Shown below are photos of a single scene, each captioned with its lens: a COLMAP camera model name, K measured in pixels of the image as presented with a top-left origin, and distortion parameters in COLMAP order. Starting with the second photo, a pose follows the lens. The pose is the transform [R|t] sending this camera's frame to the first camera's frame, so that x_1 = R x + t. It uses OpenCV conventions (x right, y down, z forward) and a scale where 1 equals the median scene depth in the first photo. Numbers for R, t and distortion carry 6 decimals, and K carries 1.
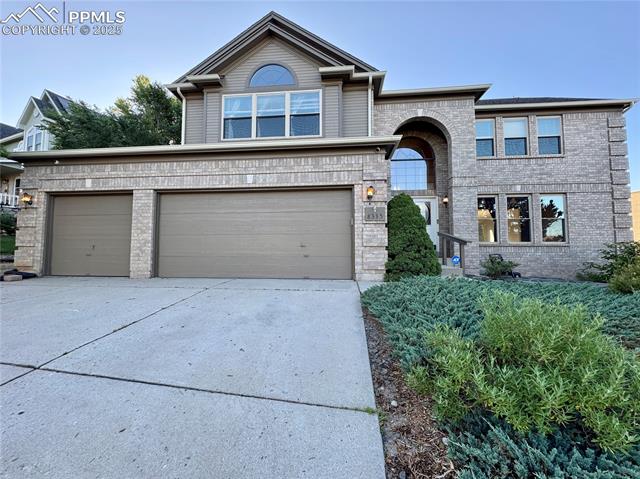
lens RADIAL K [[253.0, 0, 320.0], [0, 253.0, 239.5], [0, 0, 1]] dist [0.010410, -0.000154]
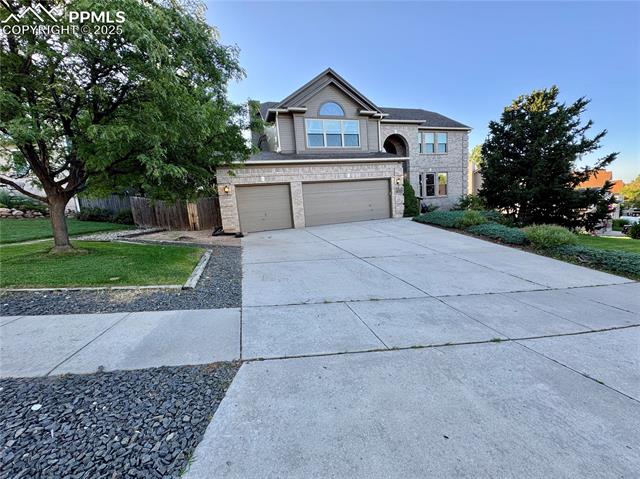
lens RADIAL K [[253.0, 0, 320.0], [0, 253.0, 239.5], [0, 0, 1]] dist [0.010410, -0.000154]
pose [[0.917649, -0.123228, 0.377802, -1.263770], [0.054426, 0.980720, 0.187687, -0.114791], [-0.393647, -0.151669, 0.906664, -0.846959]]
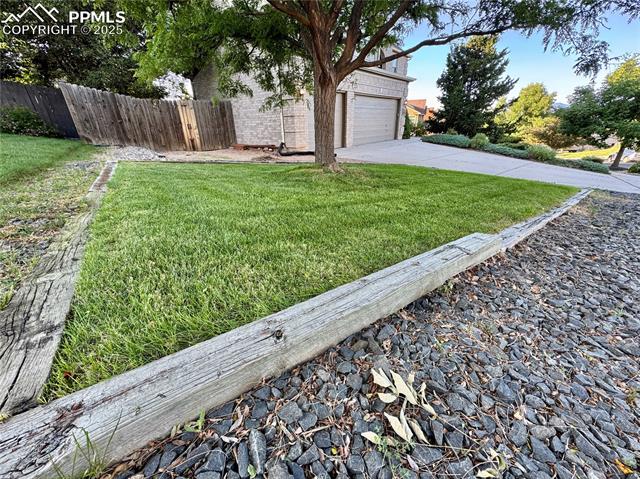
lens RADIAL K [[253.0, 0, 320.0], [0, 253.0, 239.5], [0, 0, 1]] dist [0.010410, -0.000154]
pose [[0.552891, -0.368335, 0.747423, -2.375136], [-0.034064, 0.886252, 0.461950, -0.096905], [-0.832557, -0.280868, 0.477453, 0.085241]]
